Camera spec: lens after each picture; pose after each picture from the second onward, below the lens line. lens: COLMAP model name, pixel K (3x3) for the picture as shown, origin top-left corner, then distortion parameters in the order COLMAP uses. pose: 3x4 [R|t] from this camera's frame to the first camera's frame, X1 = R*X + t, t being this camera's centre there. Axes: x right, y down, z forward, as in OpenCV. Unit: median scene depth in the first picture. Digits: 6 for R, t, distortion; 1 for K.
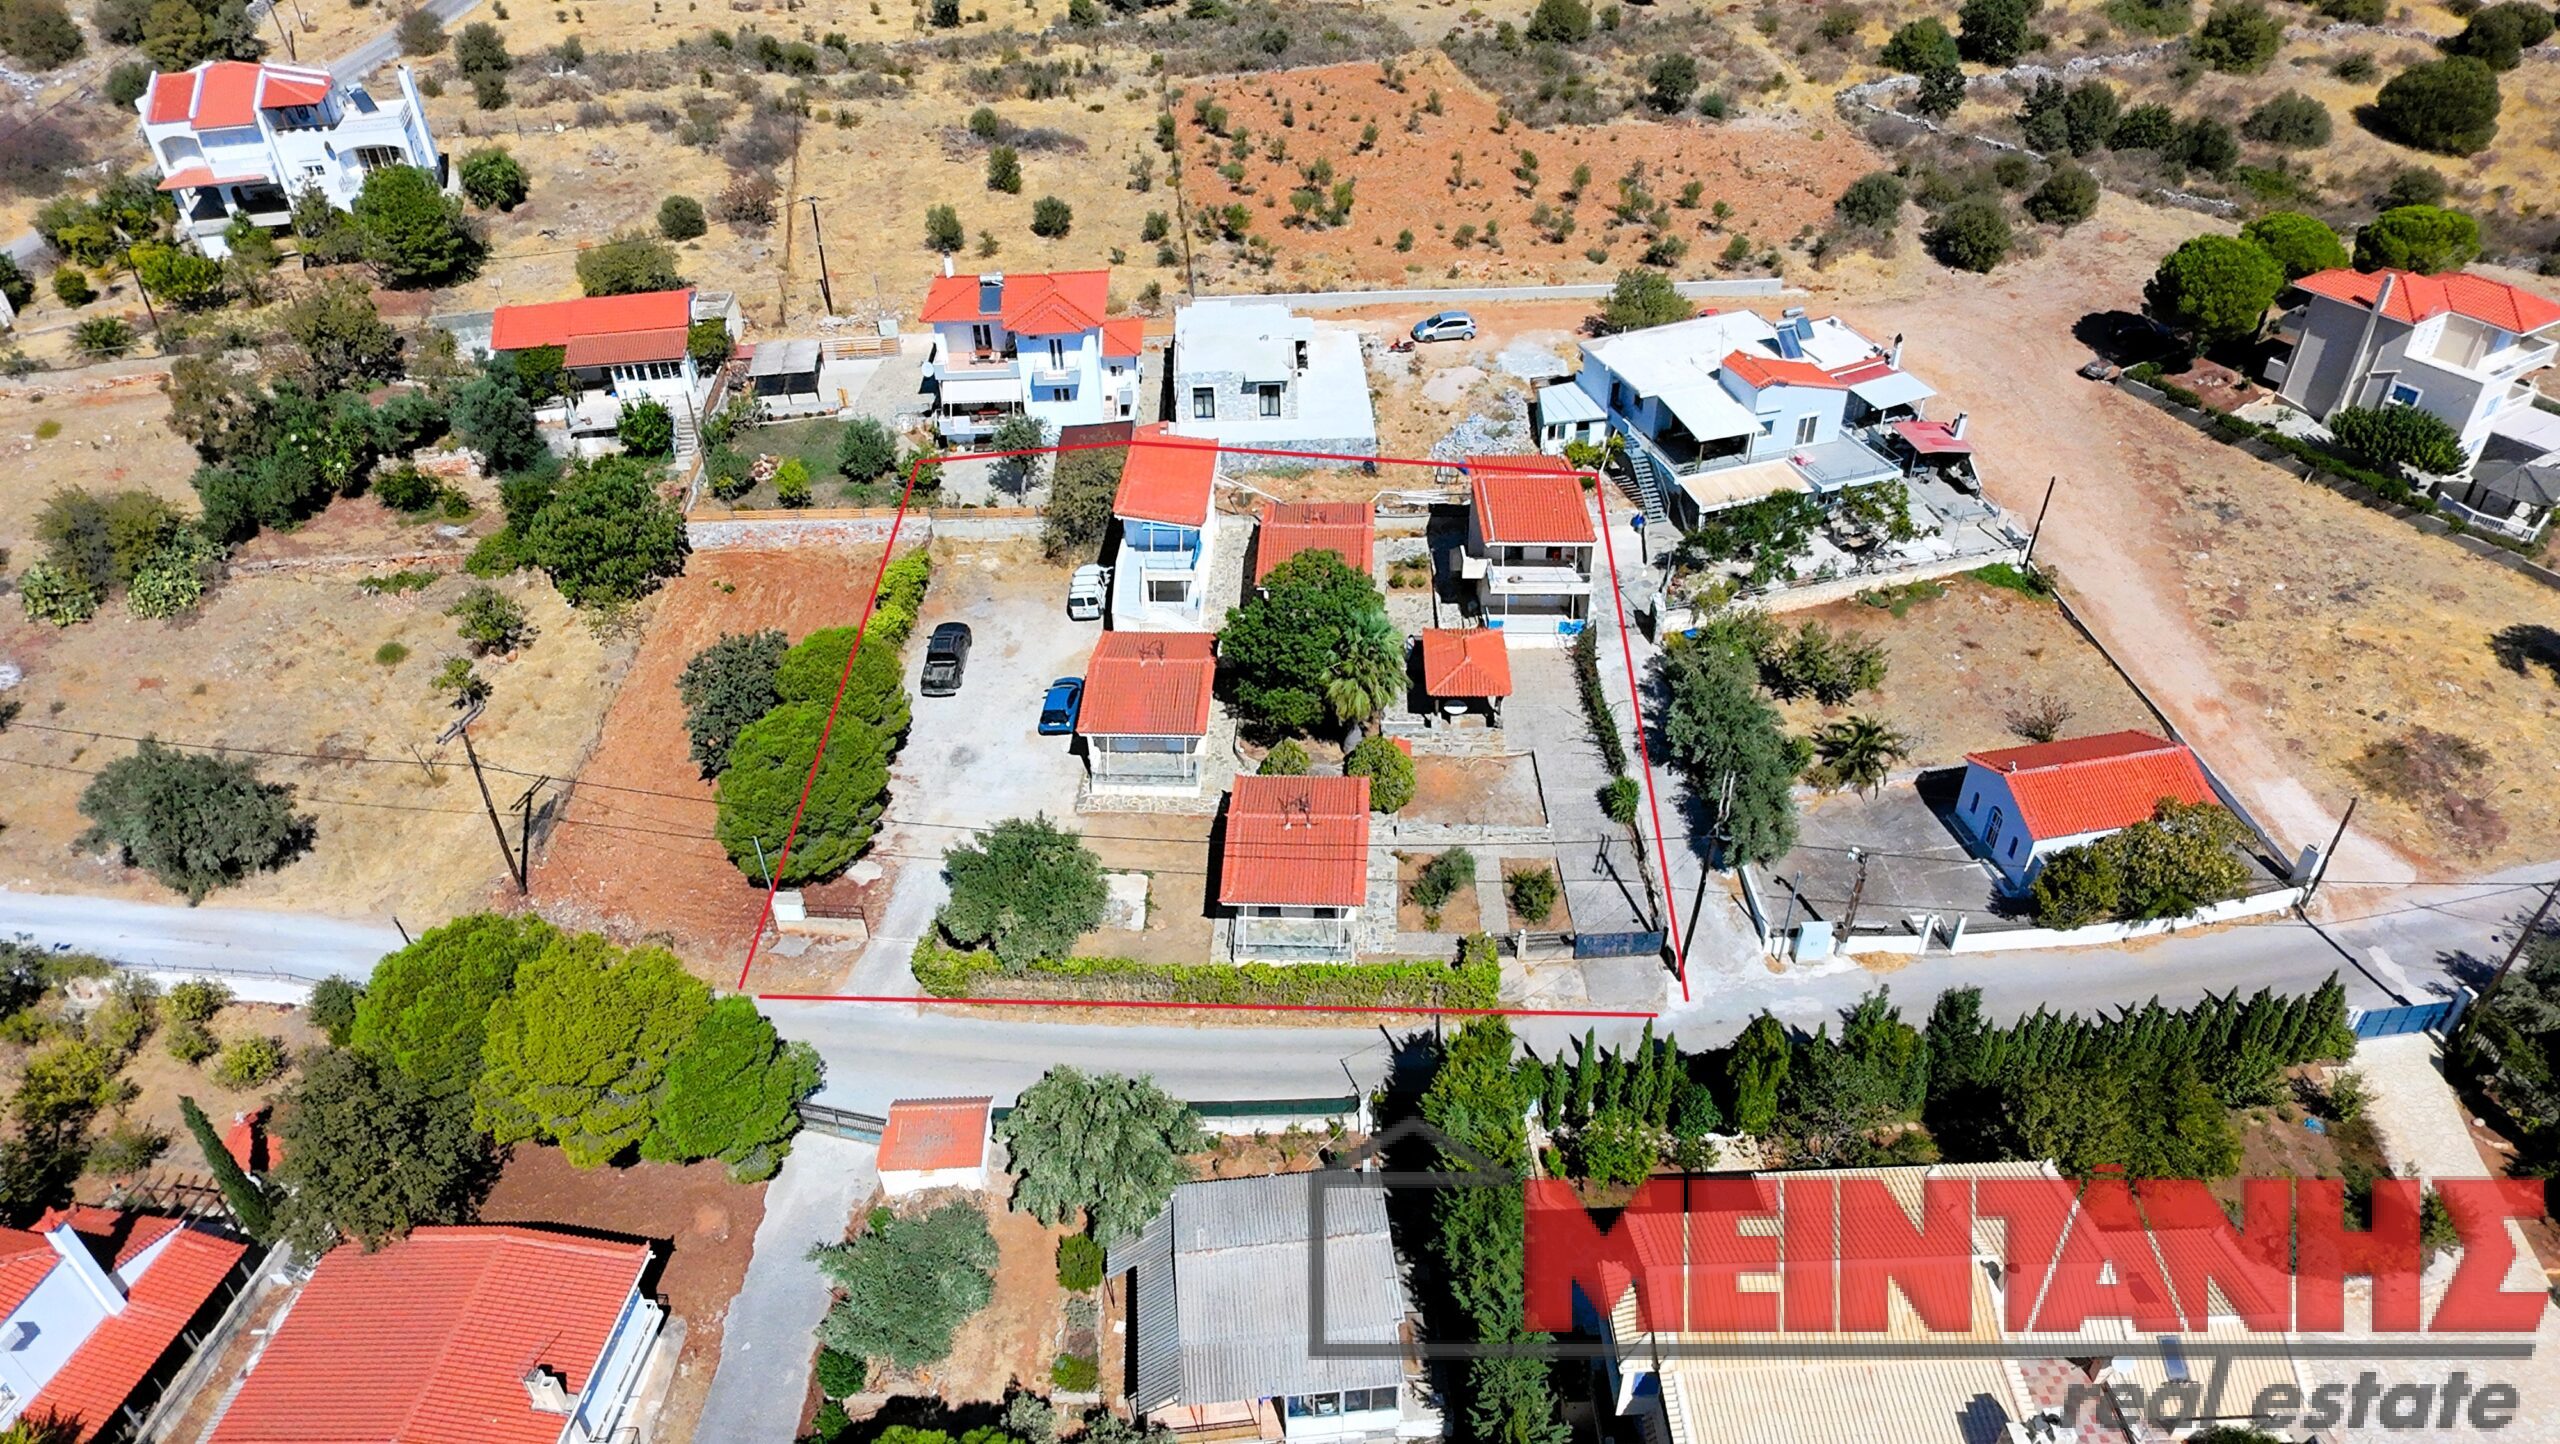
lens RADIAL K [[1640.6, 0, 1294.7], [0, 1640.6, 734.6], [0, 0, 1]] dist [0.002976, -0.002092]
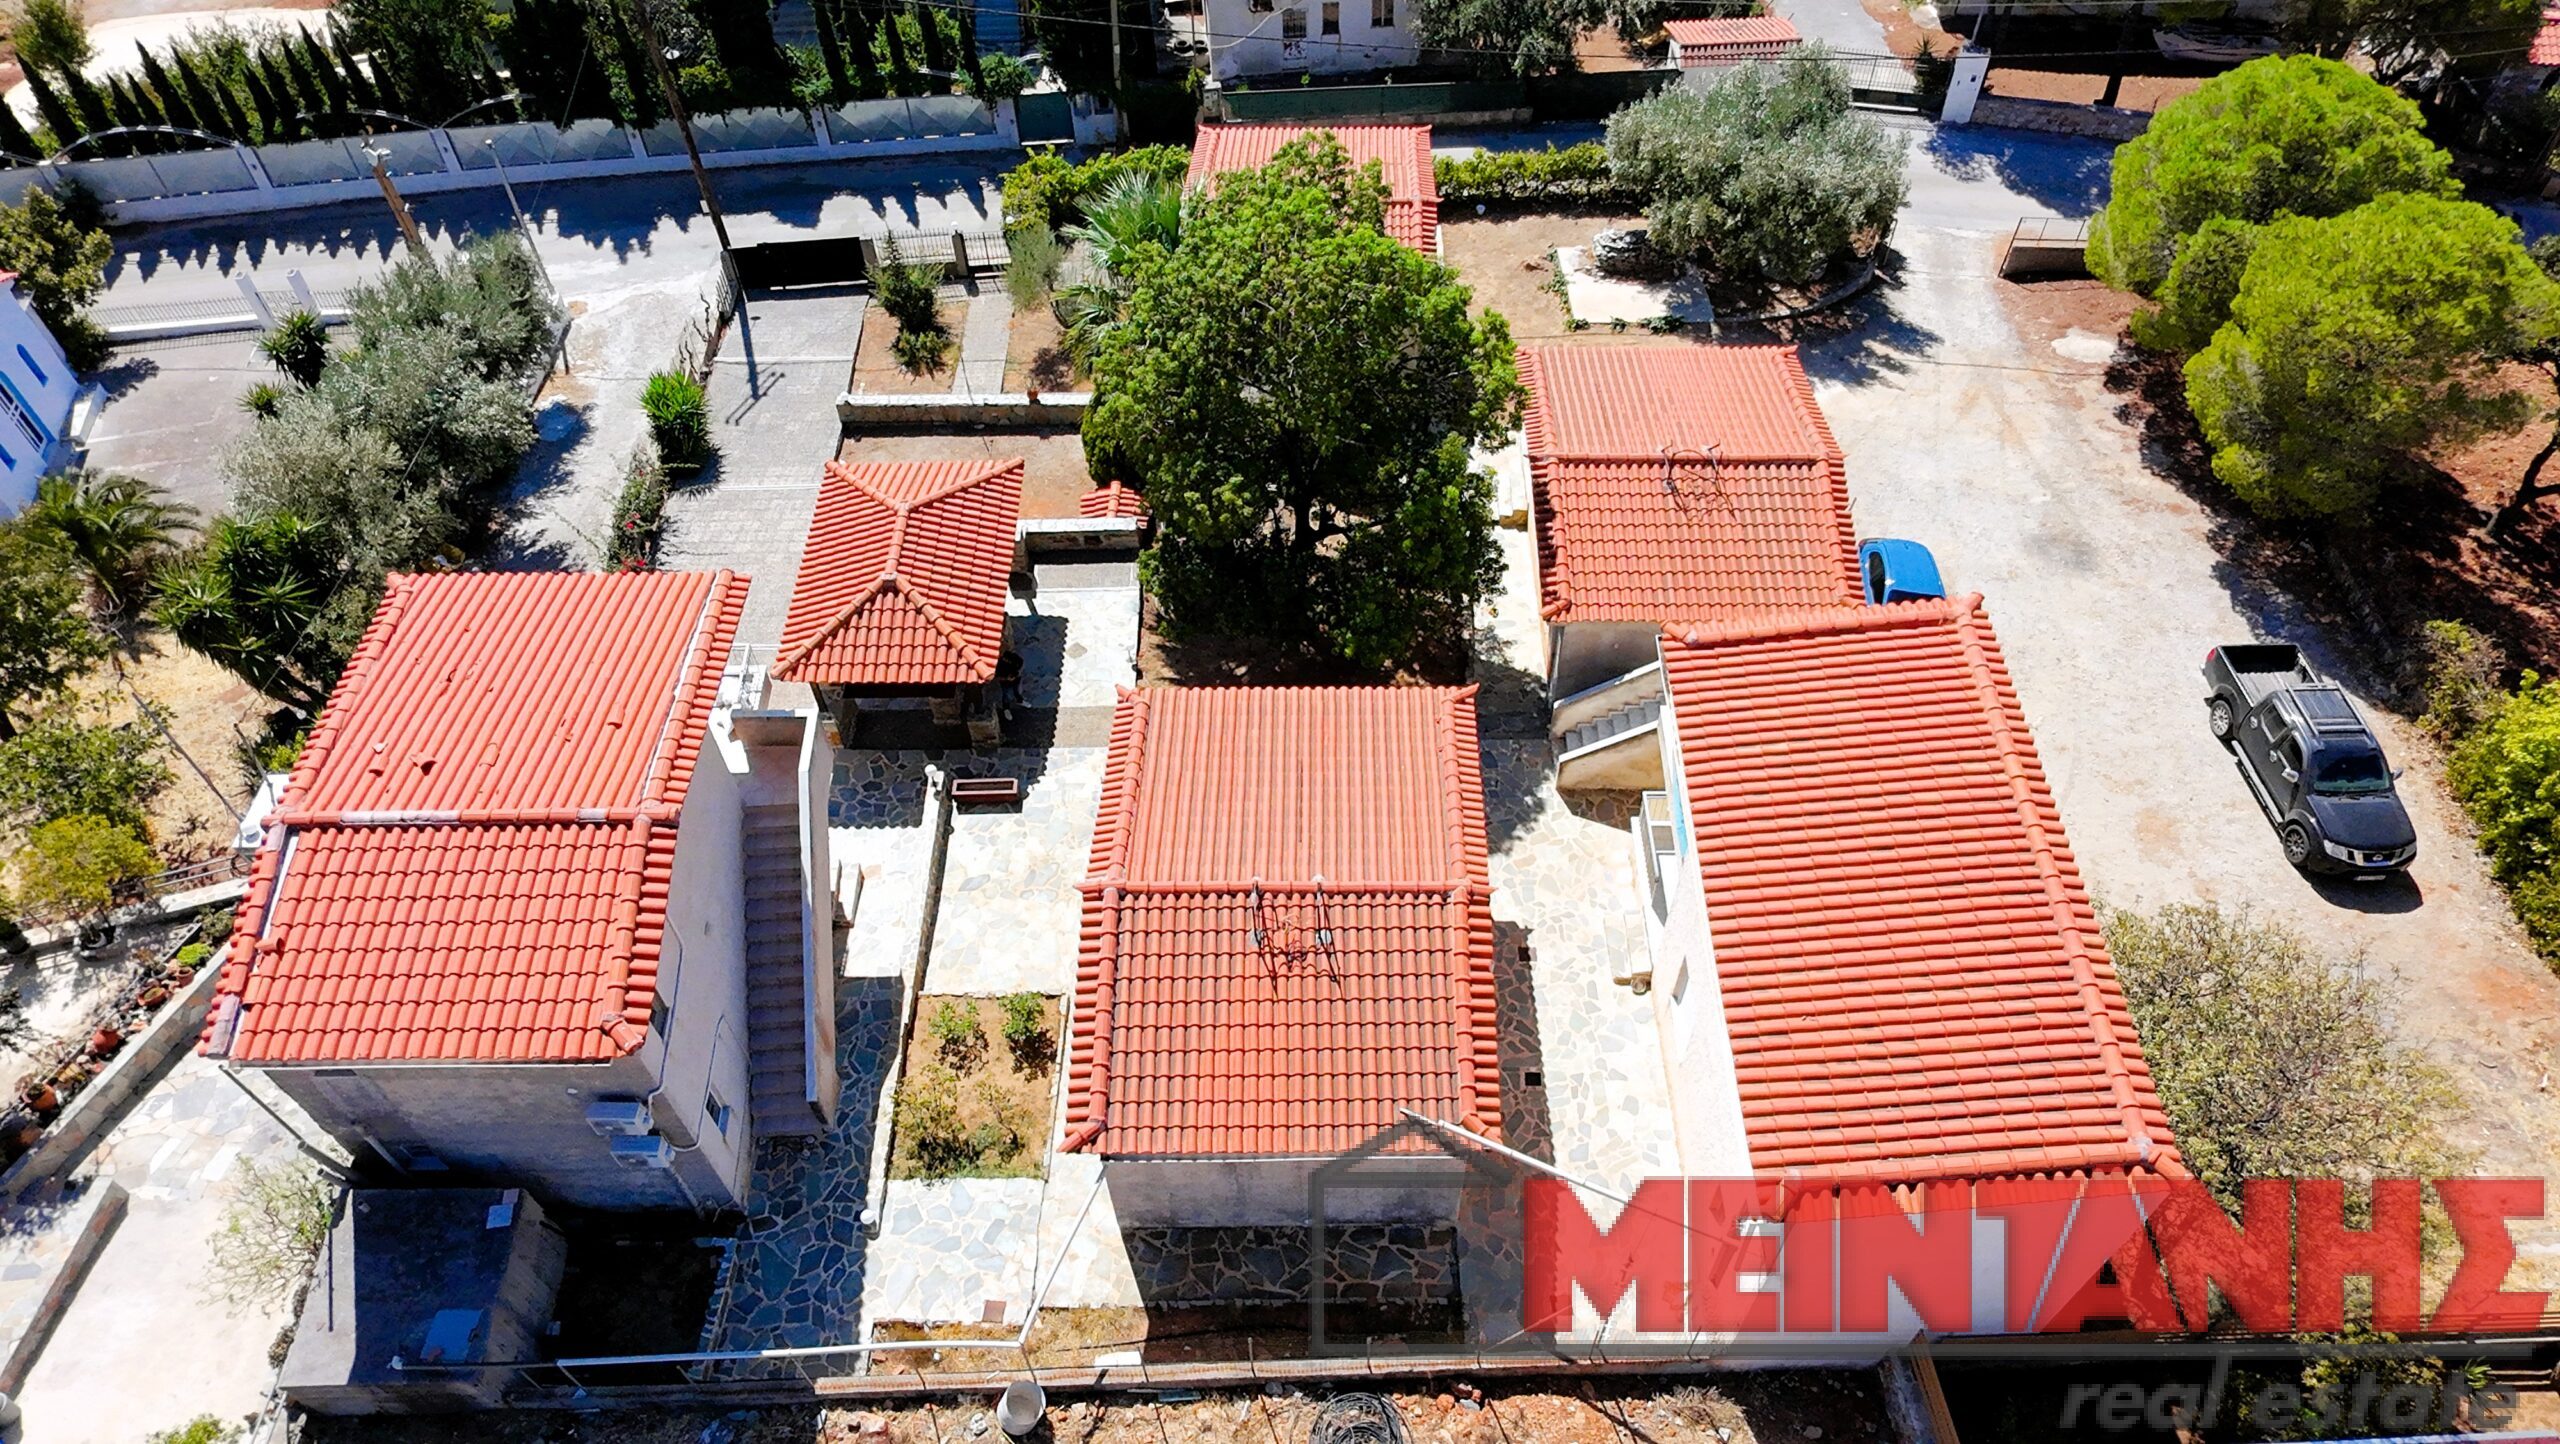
lens RADIAL K [[1640.6, 0, 1303.5], [0, 1640.6, 726.3], [0, 0, 1]] dist [0.002976, -0.002092]
pose [[-0.998902, 0.046837, 0.000856, 0.008481], [0.003037, 0.046510, 0.998913, -0.391860], [0.046747, 0.997819, -0.046601, 0.952025]]
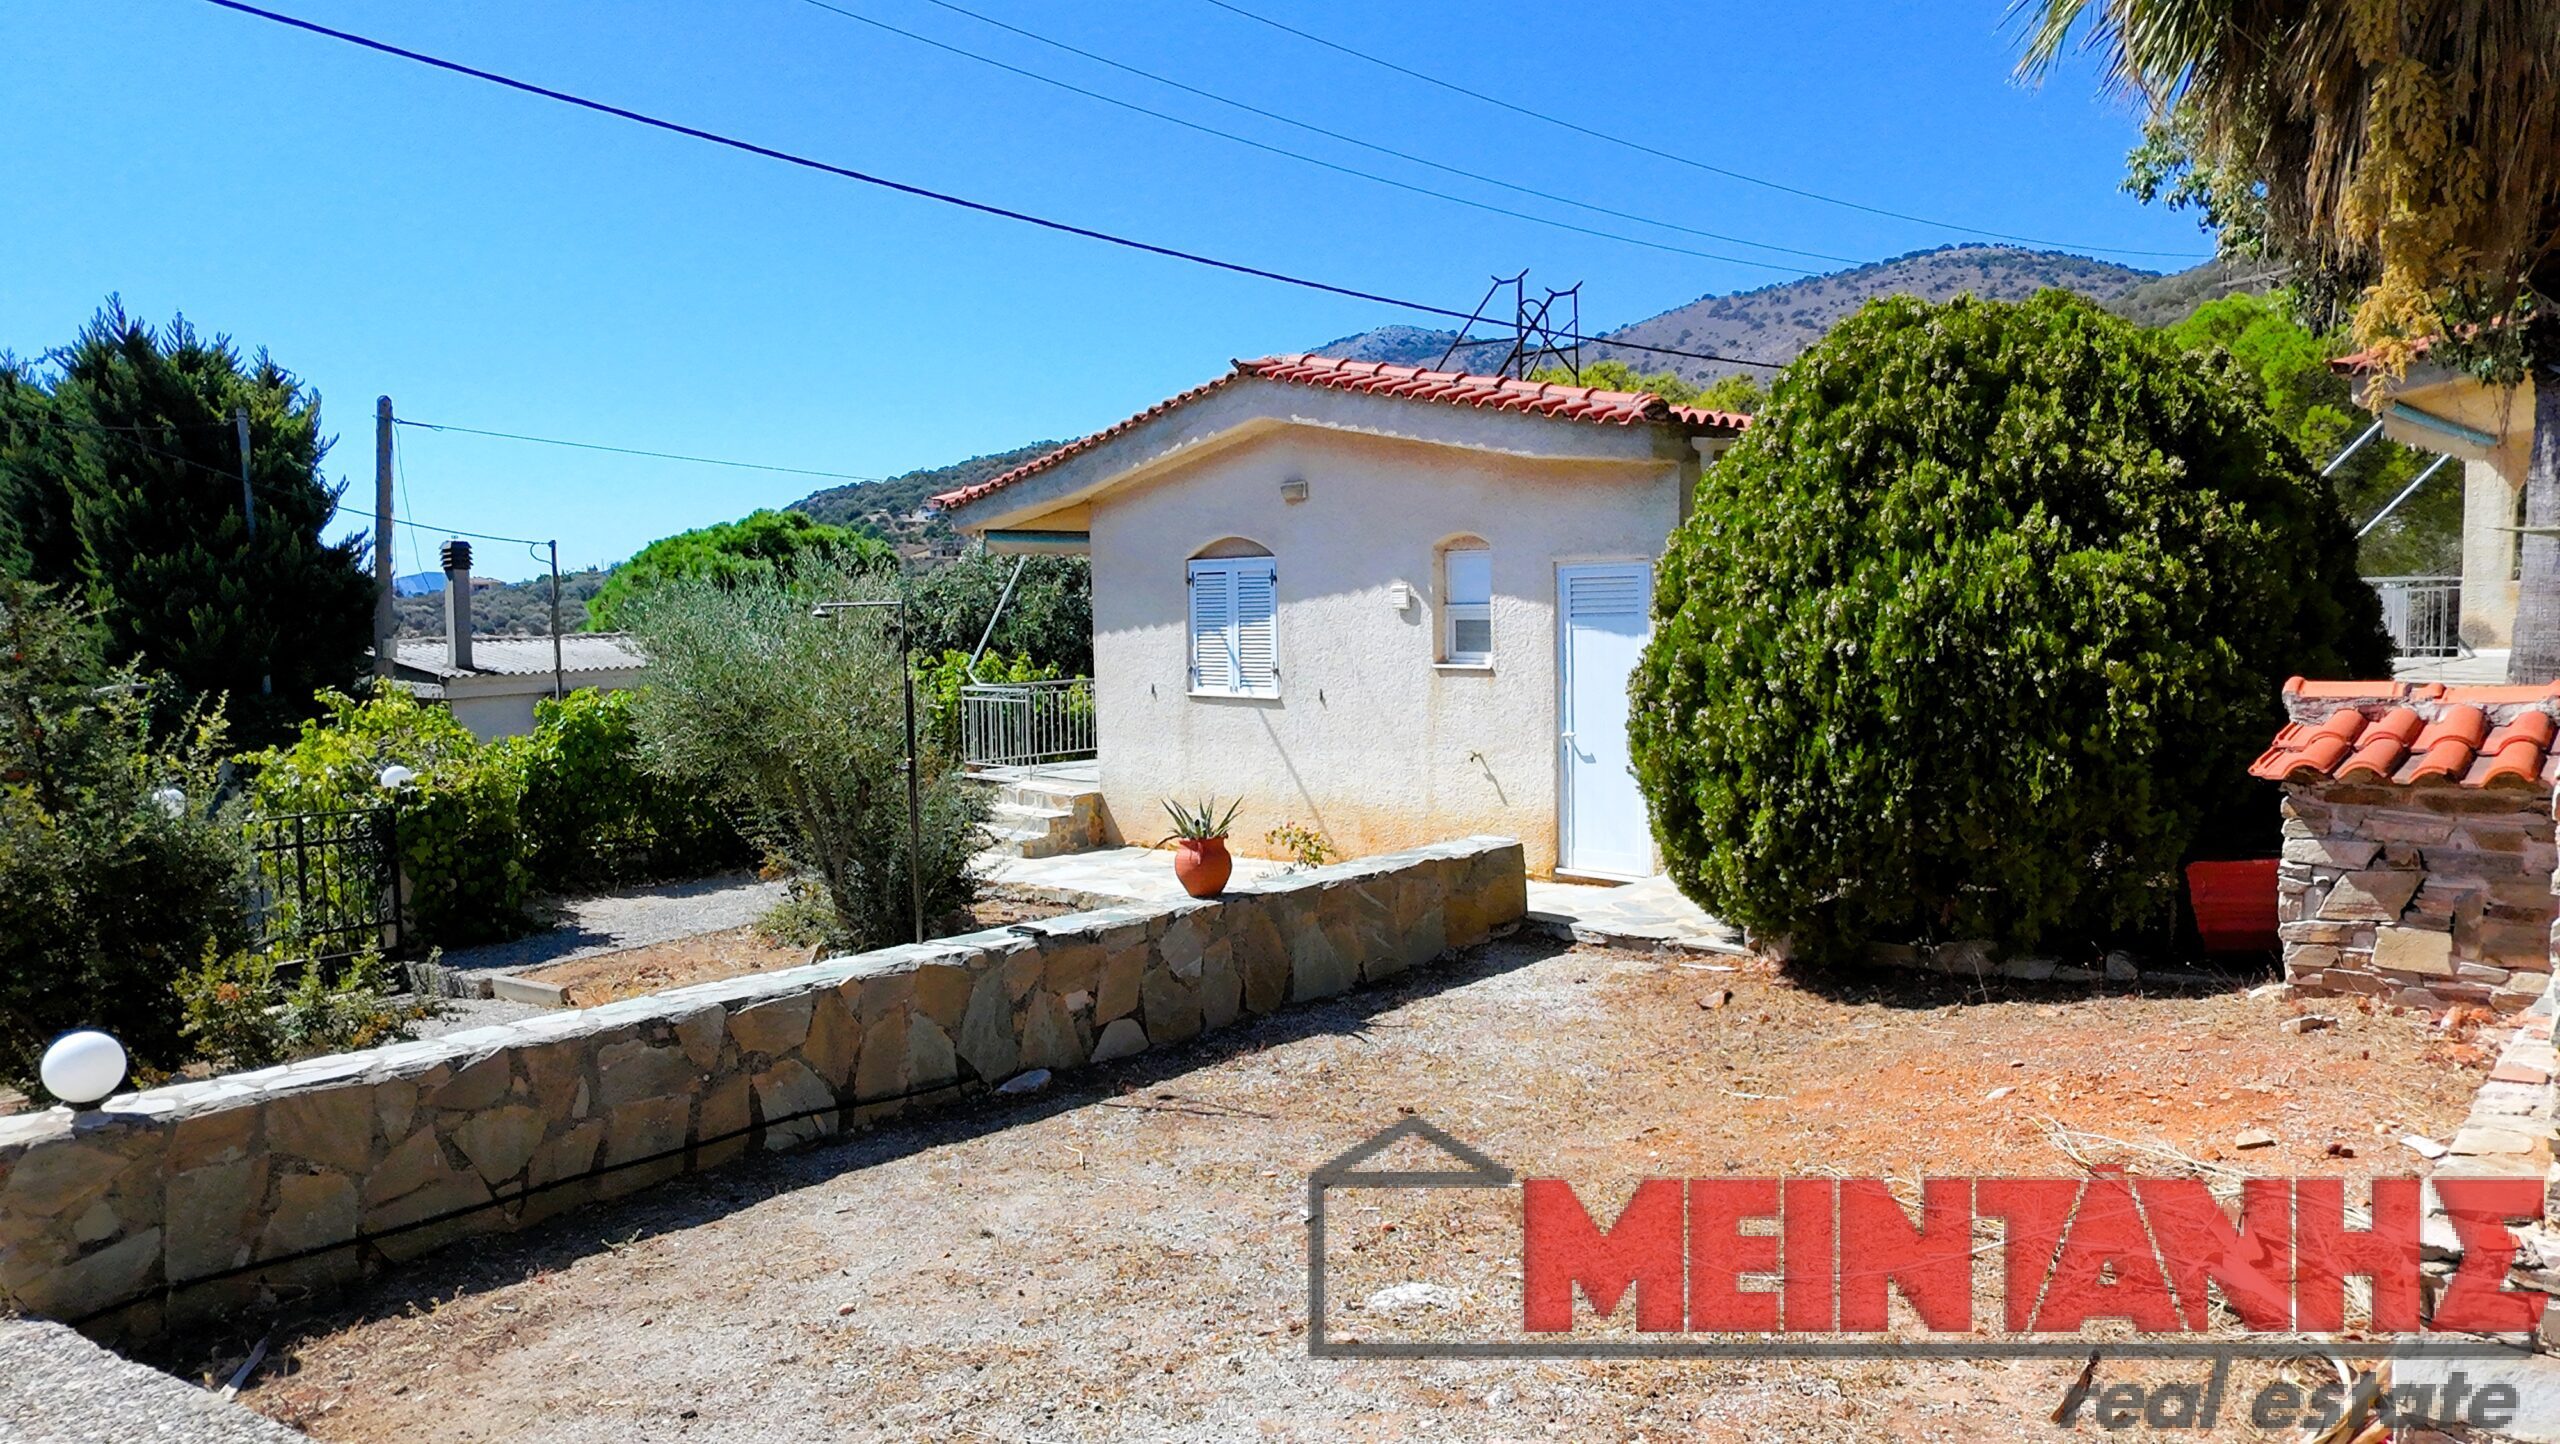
lens RADIAL K [[1640.6, 0, 1307.1], [0, 1640.6, 721.6], [0, 0, 1]] dist [0.002976, -0.002092]
pose [[-0.656255, 0.080624, -0.750219, 0.141884], [-0.434248, 0.772754, 0.462904, -0.004549], [0.617056, 0.629565, -0.472113, 0.879742]]
